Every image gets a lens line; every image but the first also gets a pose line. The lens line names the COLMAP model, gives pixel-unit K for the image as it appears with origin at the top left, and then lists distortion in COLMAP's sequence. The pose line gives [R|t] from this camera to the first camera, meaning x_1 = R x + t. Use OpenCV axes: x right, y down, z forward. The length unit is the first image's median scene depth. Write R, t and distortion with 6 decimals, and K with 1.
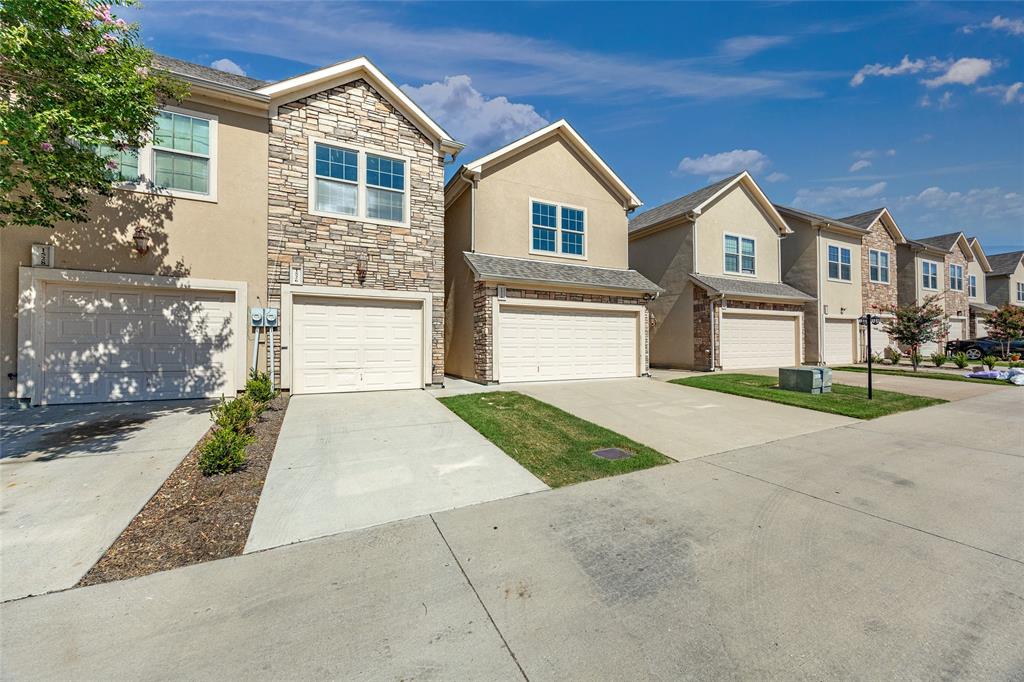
lens RADIAL K [[422.7, 0, 477.2], [0, 422.7, 353.5], [0, 0, 1]] dist [-0.002689, -0.000042]
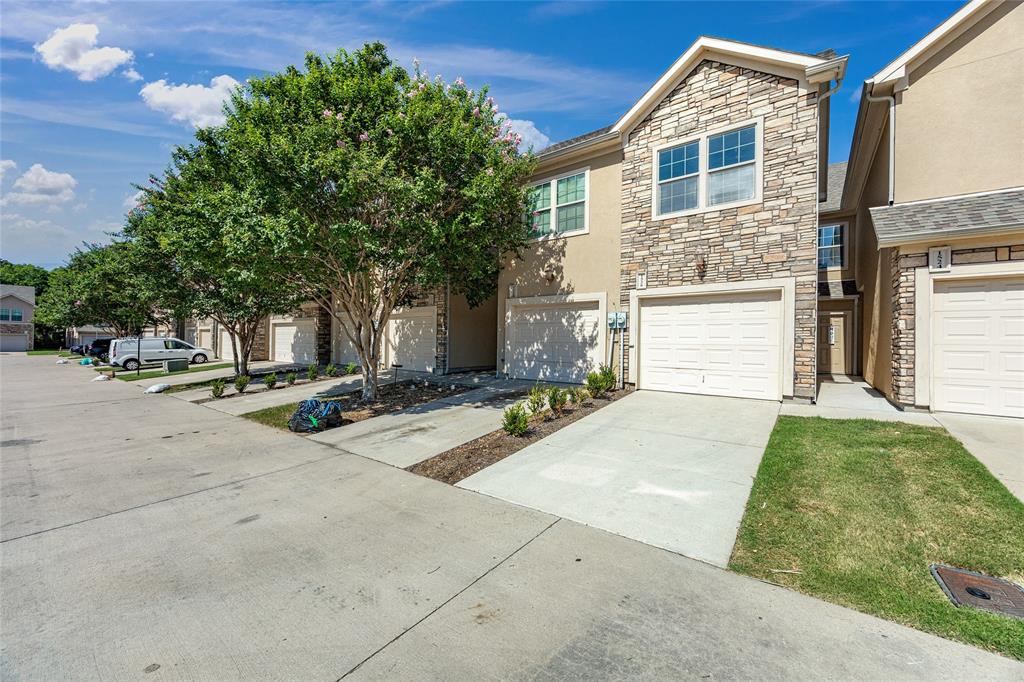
lens RADIAL K [[390.6, 0, 509.8], [0, 390.6, 349.5], [0, 0, 1]] dist [-0.006205, -0.000159]
pose [[0.430052, 0.020047, -0.902582, 0.337168], [-0.025523, 0.999624, 0.010042, -0.008402], [0.902443, 0.018718, 0.430402, 0.259421]]
